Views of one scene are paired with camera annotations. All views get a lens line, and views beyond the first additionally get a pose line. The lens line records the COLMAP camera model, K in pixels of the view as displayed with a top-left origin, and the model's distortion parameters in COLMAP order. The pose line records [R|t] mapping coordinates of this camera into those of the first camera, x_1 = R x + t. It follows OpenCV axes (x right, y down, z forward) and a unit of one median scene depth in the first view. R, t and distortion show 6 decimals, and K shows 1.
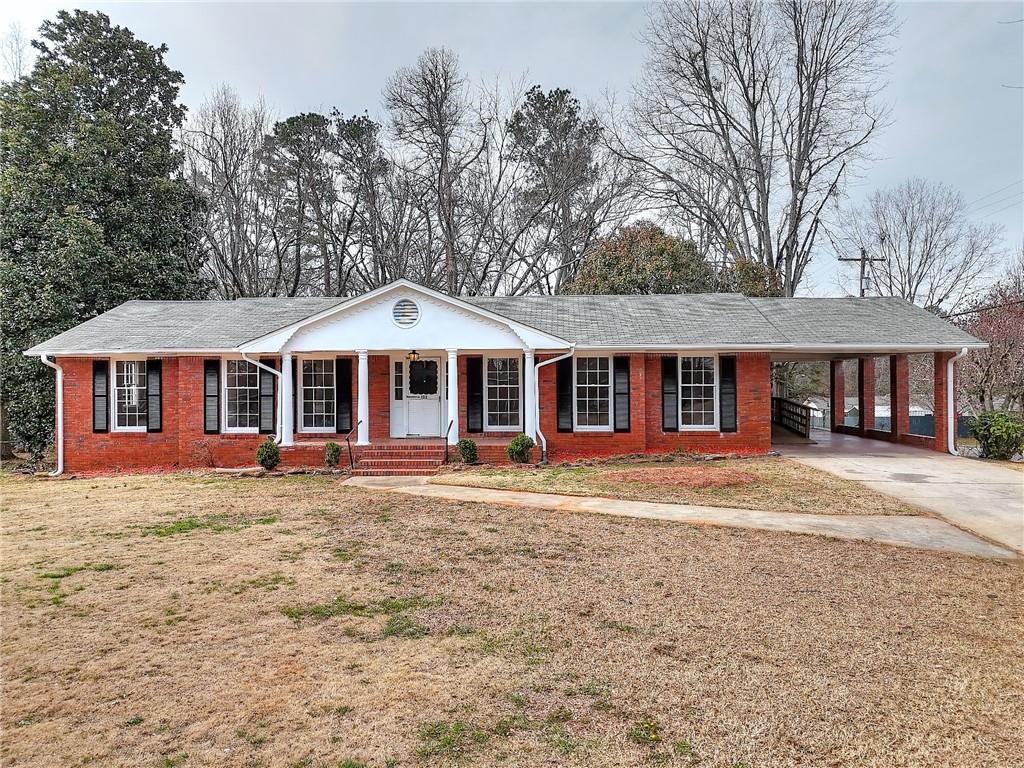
lens RADIAL K [[715.8, 0, 511.9], [0, 715.8, 383.4], [0, 0, 1]] dist [-0.002522, -0.000385]
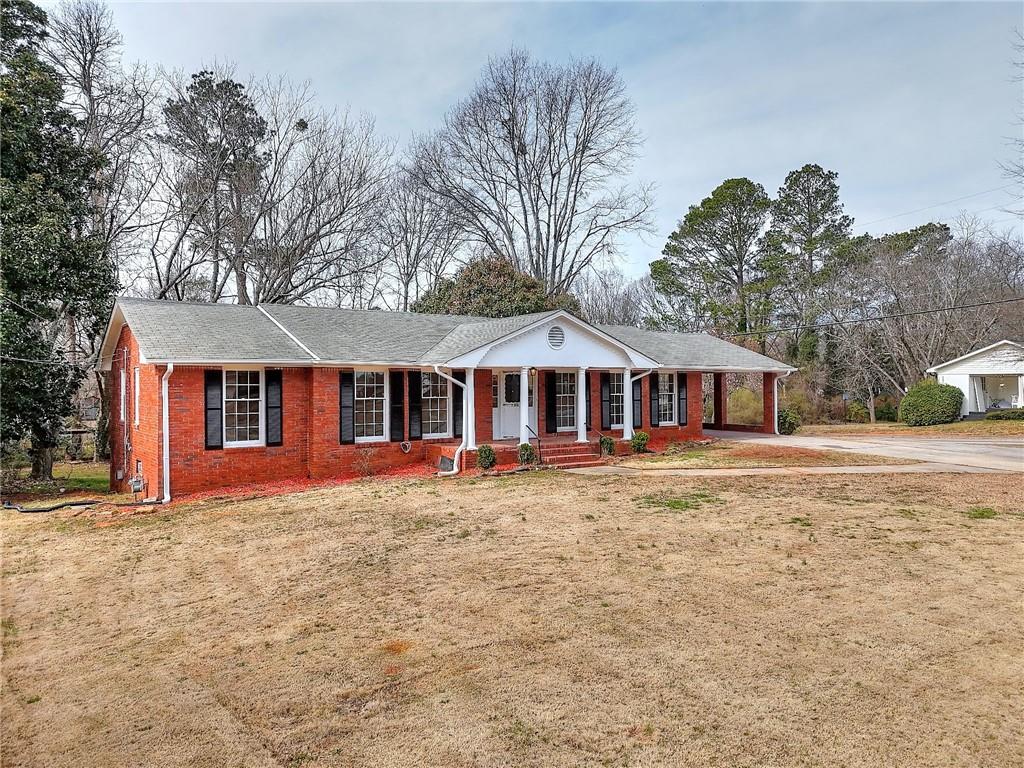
lens RADIAL K [[715.8, 0, 512.0], [0, 715.8, 383.6], [0, 0, 1]] dist [-0.002522, -0.000385]
pose [[0.801516, 0.003228, 0.597965, -0.819303], [0.008399, 0.999826, -0.016657, 0.003121], [-0.597915, 0.018373, 0.801349, 0.032921]]
